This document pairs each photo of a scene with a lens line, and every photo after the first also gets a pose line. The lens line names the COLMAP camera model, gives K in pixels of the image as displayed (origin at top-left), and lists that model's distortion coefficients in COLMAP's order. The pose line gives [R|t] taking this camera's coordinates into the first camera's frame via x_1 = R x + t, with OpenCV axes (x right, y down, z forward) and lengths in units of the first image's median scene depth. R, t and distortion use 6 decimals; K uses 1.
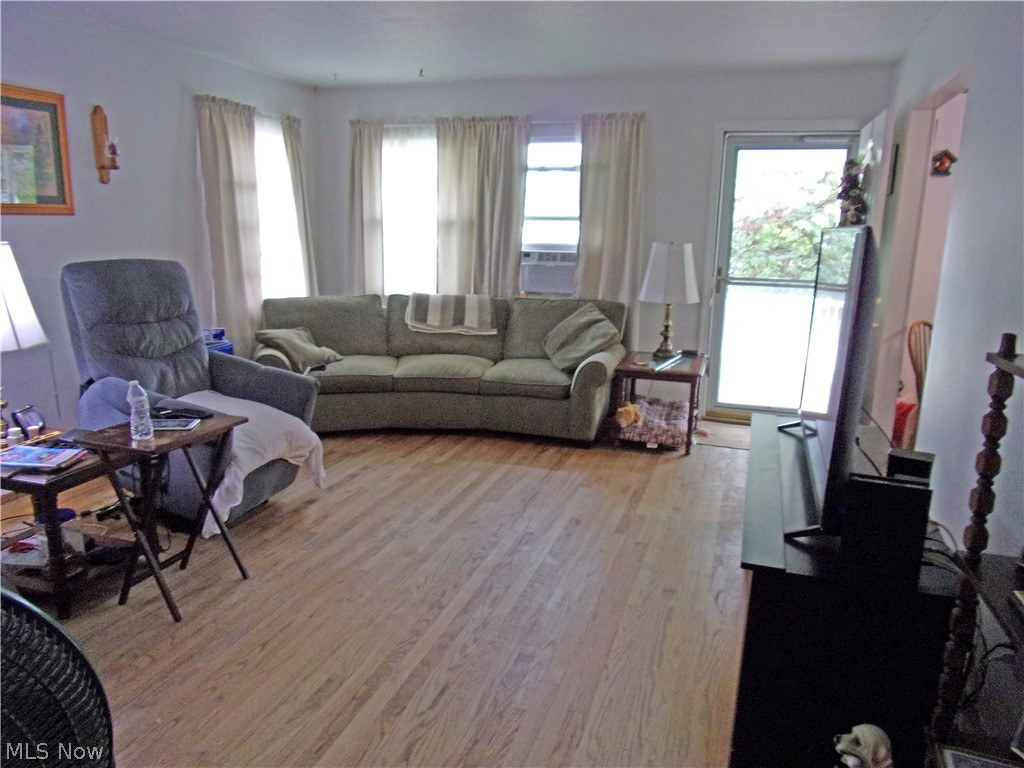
lens RADIAL K [[722.3, 0, 512.0], [0, 722.3, 384.0], [0, 0, 1]] dist [-0.095996, 0.062334]
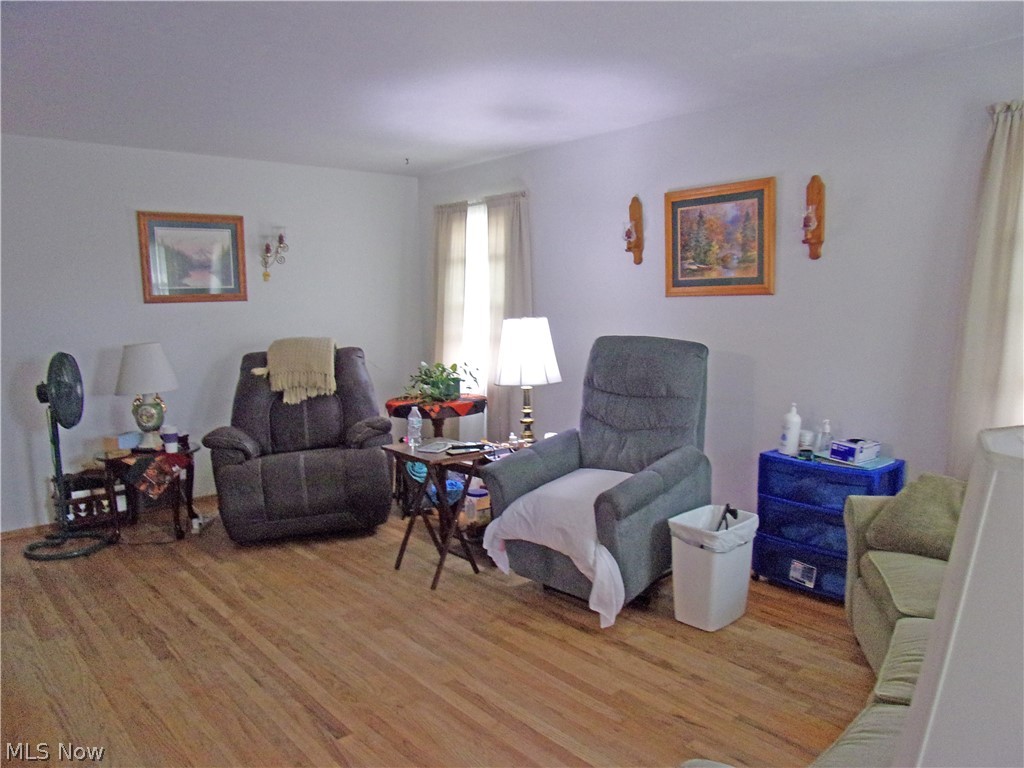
lens RADIAL K [[722.3, 0, 512.0], [0, 722.3, 384.0], [0, 0, 1]] dist [-0.095996, 0.062334]
pose [[-0.508078, 0.076538, -0.857904, 0.456403], [-0.187036, 0.962472, 0.196635, -0.260681], [0.840758, 0.260365, -0.474695, 1.259772]]
